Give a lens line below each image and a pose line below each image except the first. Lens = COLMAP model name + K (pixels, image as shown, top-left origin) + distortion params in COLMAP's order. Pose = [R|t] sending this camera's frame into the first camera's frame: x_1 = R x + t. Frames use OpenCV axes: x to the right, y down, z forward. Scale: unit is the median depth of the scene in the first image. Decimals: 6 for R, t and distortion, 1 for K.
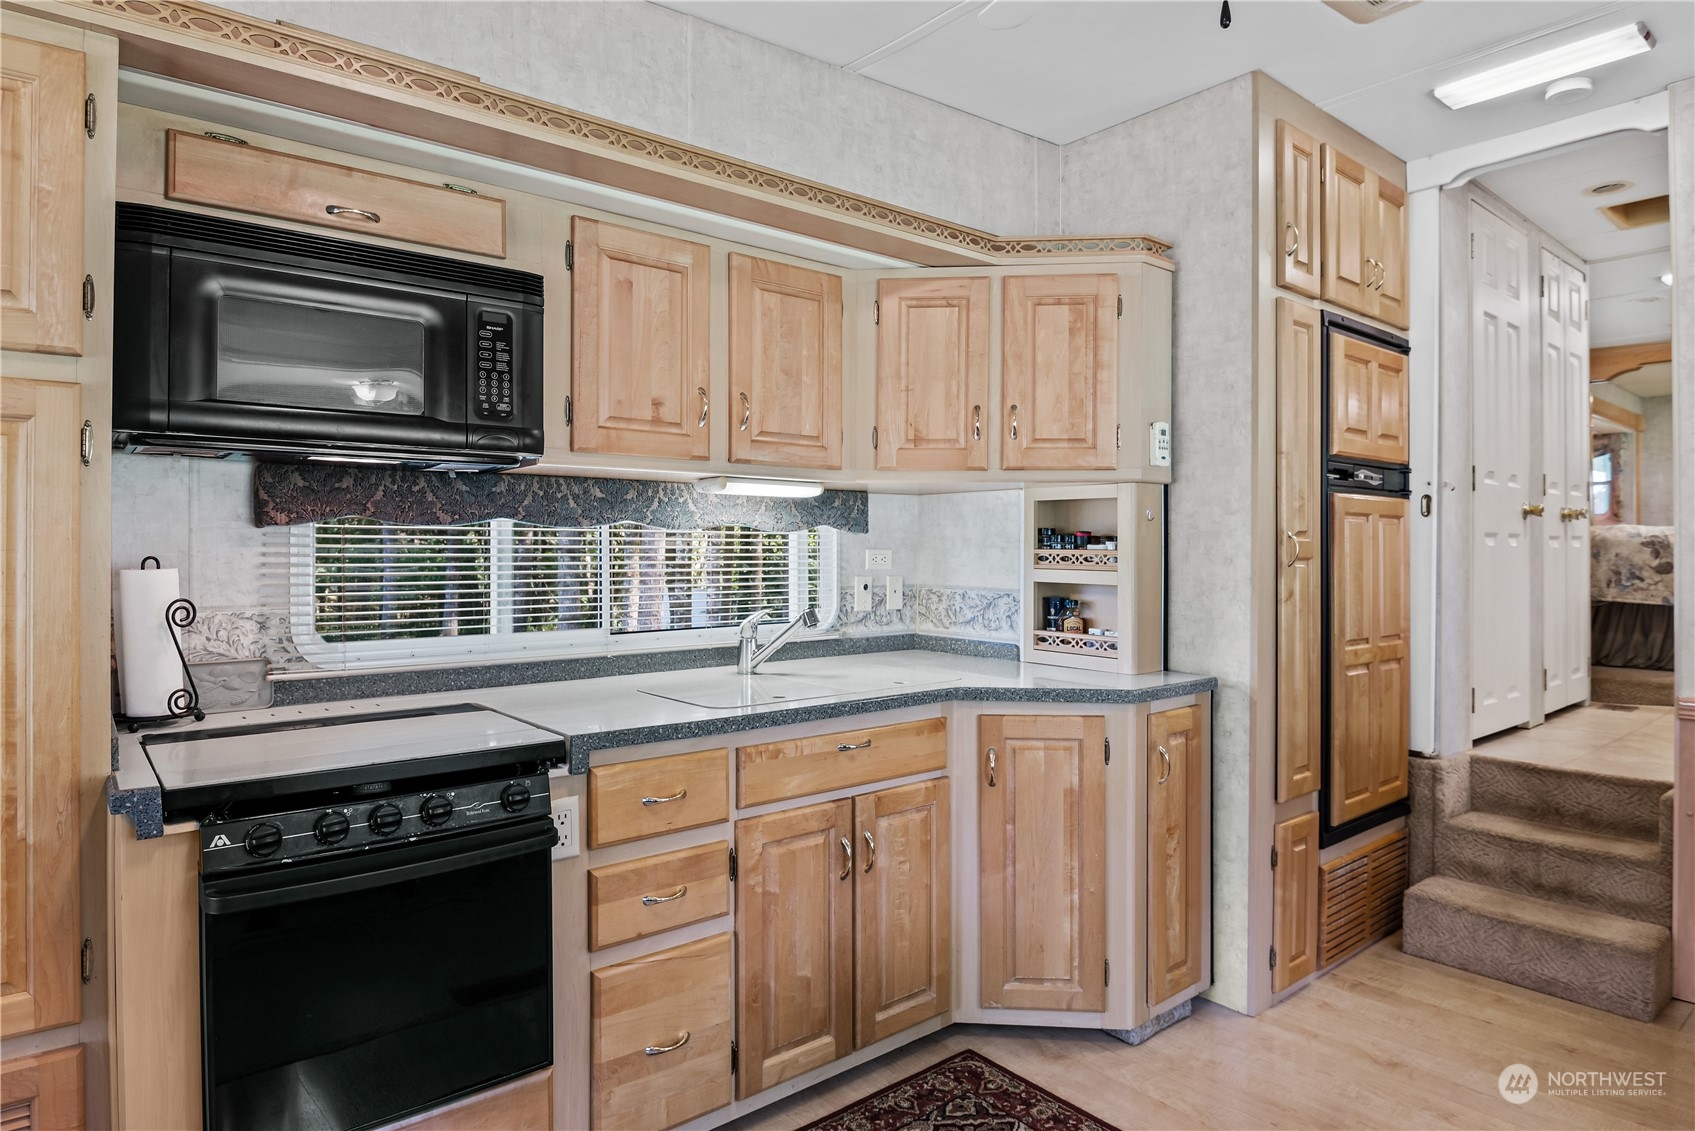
lens RADIAL K [[965.8, 0, 843.2], [0, 965.8, 549.3], [0, 0, 1]] dist [-0.015763, -0.007058]
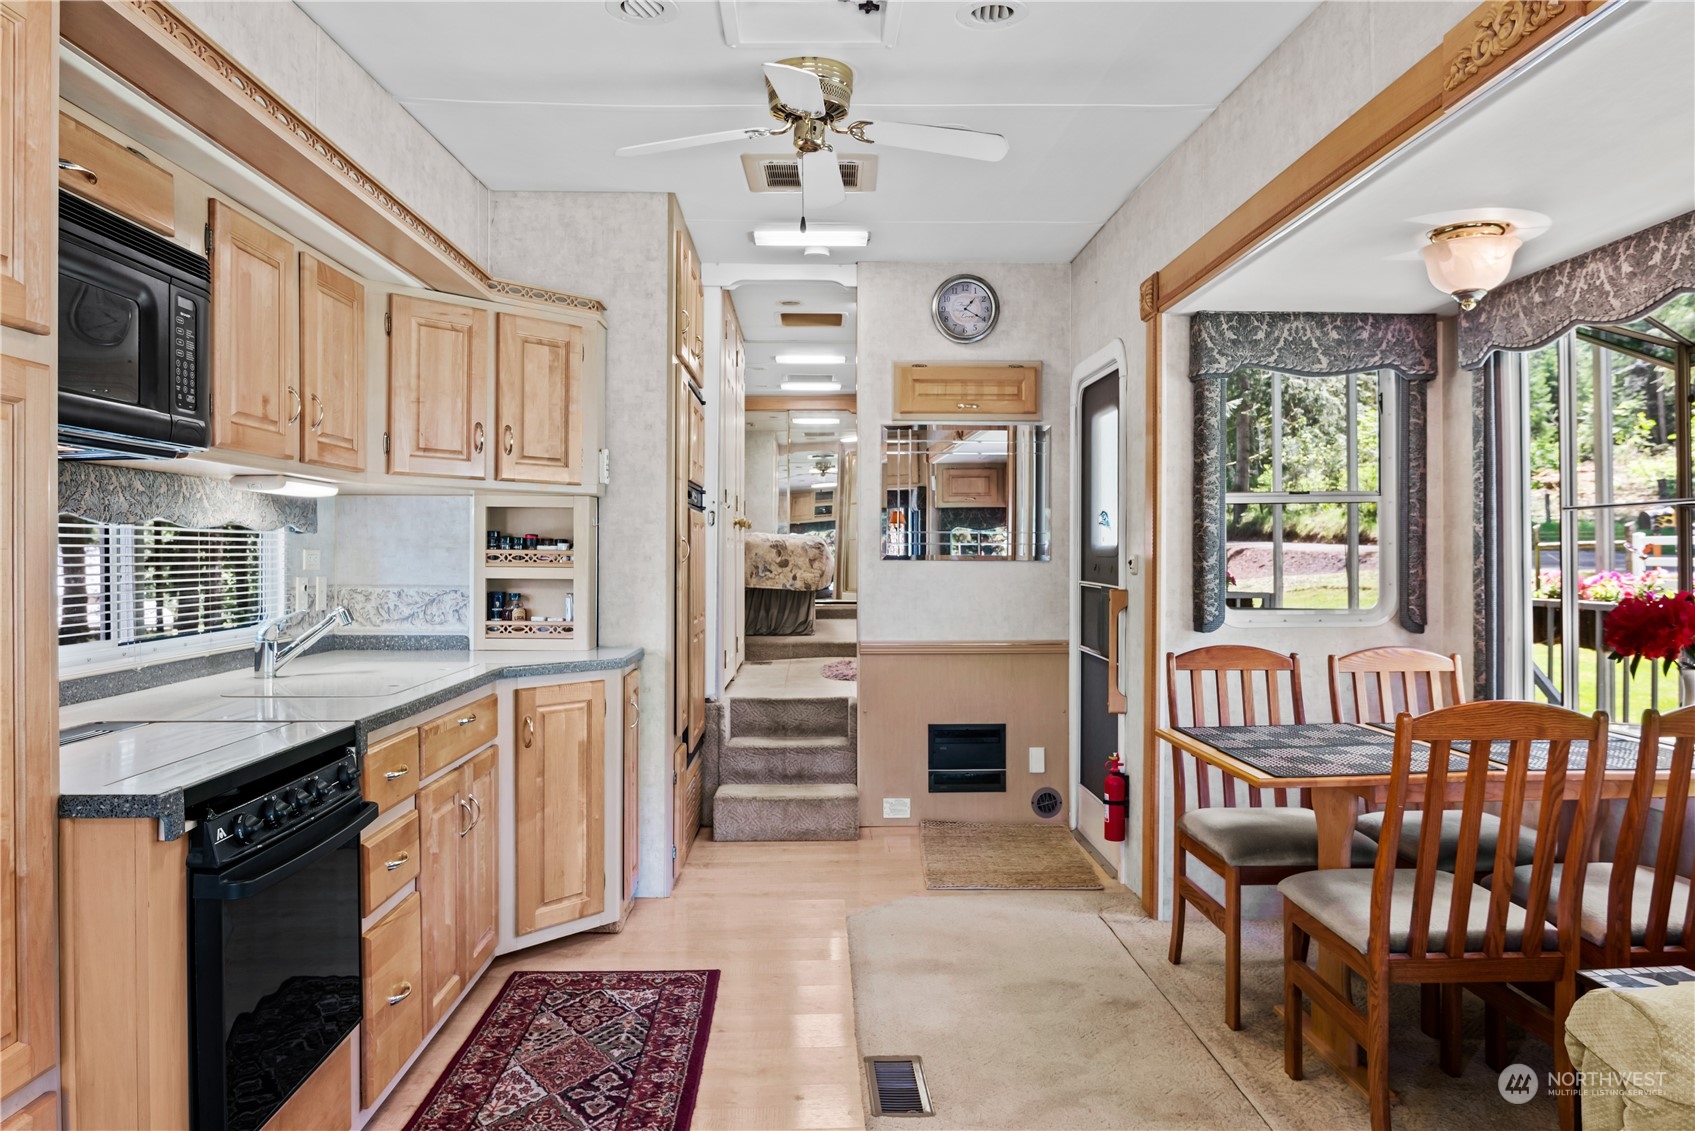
lens RADIAL K [[1094.0, 0, 841.2], [0, 1094.0, 562.1], [0, 0, 1]] dist [-0.024039, -0.003901]
pose [[0.611990, -0.007362, 0.790831, -0.610157], [-0.001362, 0.999945, 0.010363, 0.000871], [-0.790864, -0.007419, 0.611947, -0.121151]]
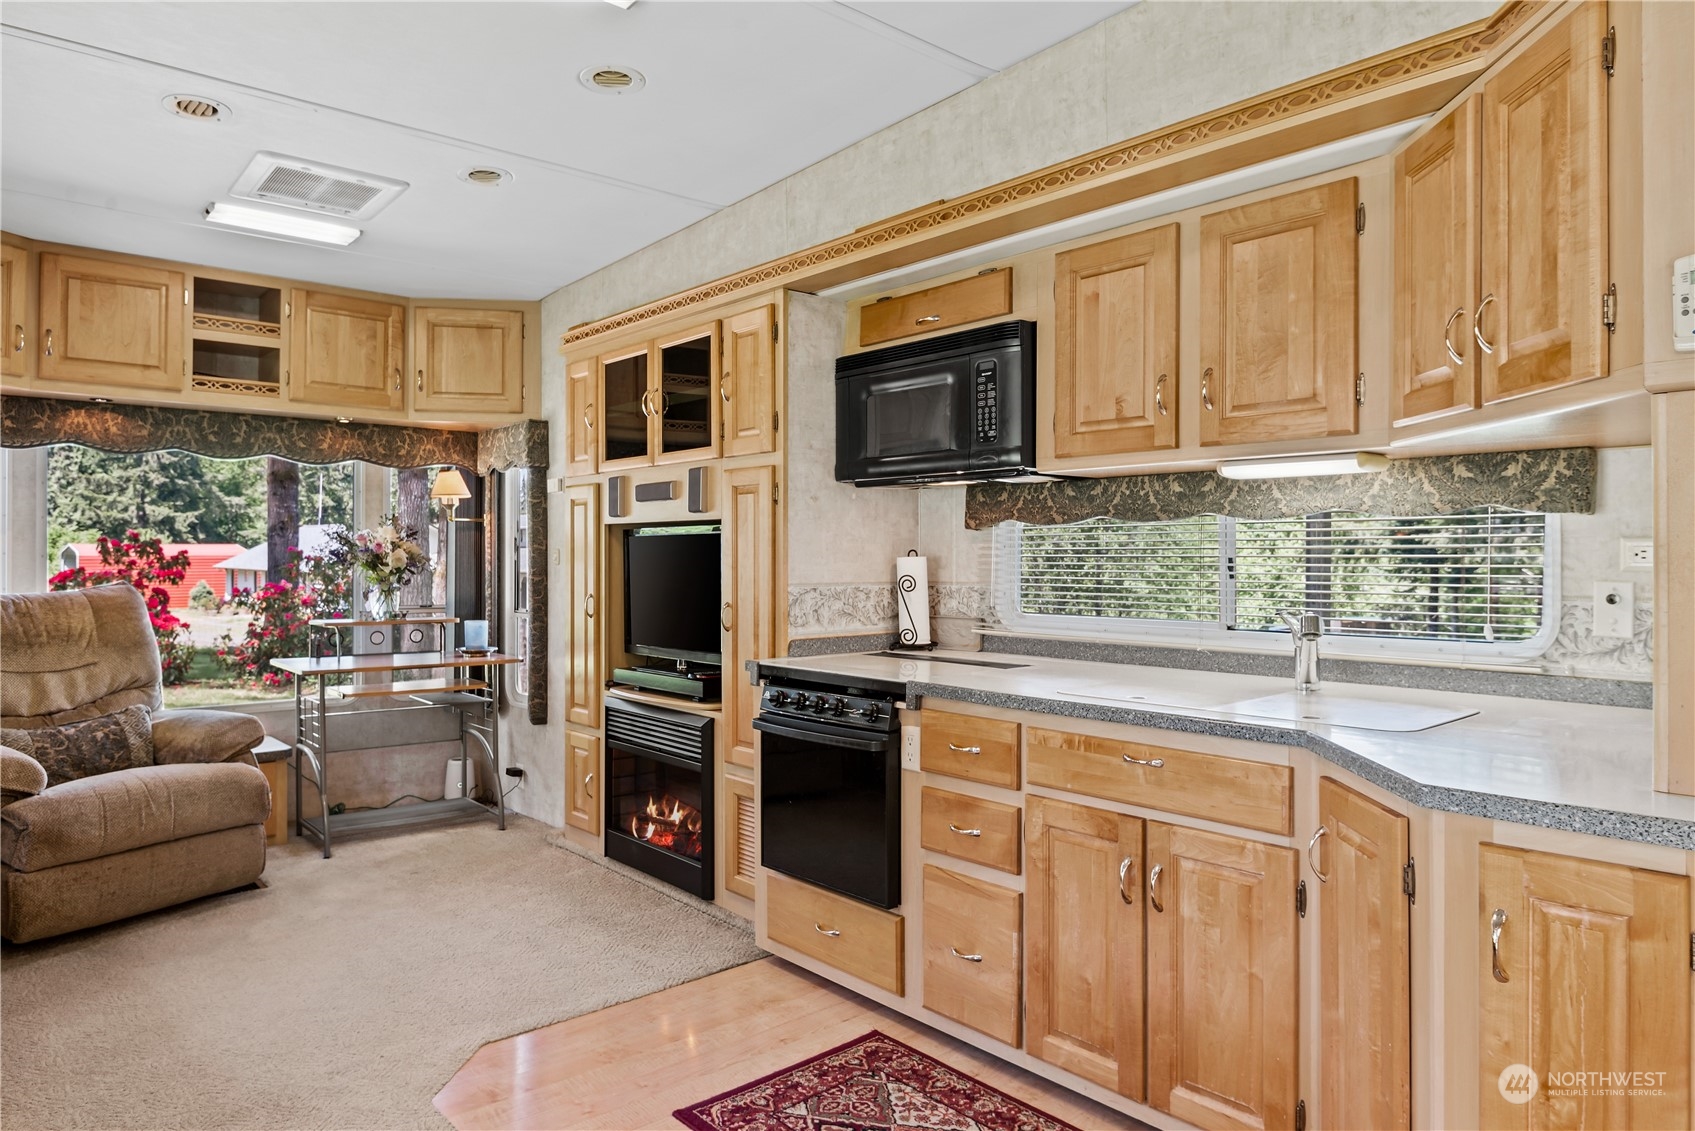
lens RADIAL K [[1094.0, 0, 848.5], [0, 1094.0, 559.9], [0, 0, 1]] dist [-0.024039, -0.003901]
pose [[0.024257, 0.005147, -0.999693, 0.836456], [0.003695, 0.999979, 0.005238, 0.010172], [0.999699, -0.003821, 0.024238, 0.585258]]
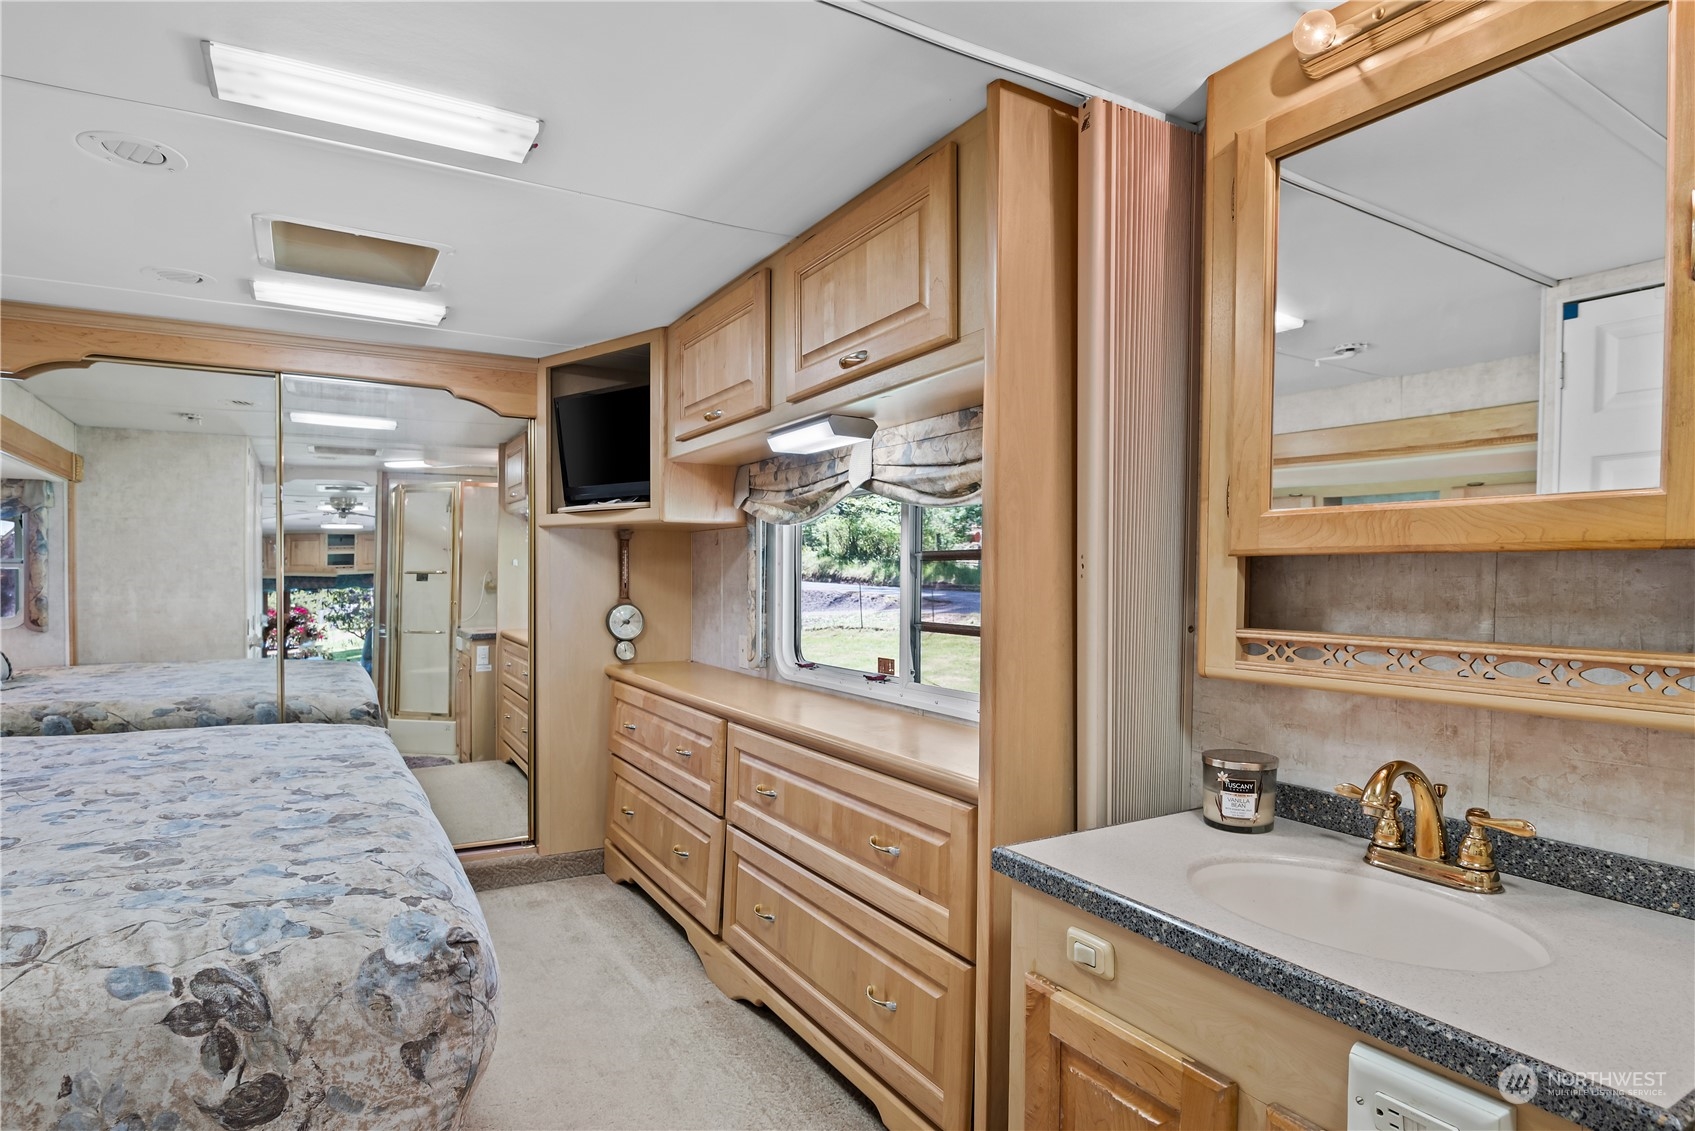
lens RADIAL K [[912.8, 0, 855.9], [0, 912.8, 616.0], [0, 0, 1]] dist [-0.020478, -0.001751]
pose [[0.144716, -0.037972, 0.988744, 1.018580], [-0.013794, 0.999089, 0.040388, -0.202235], [-0.989377, -0.019484, 0.144060, 1.263501]]
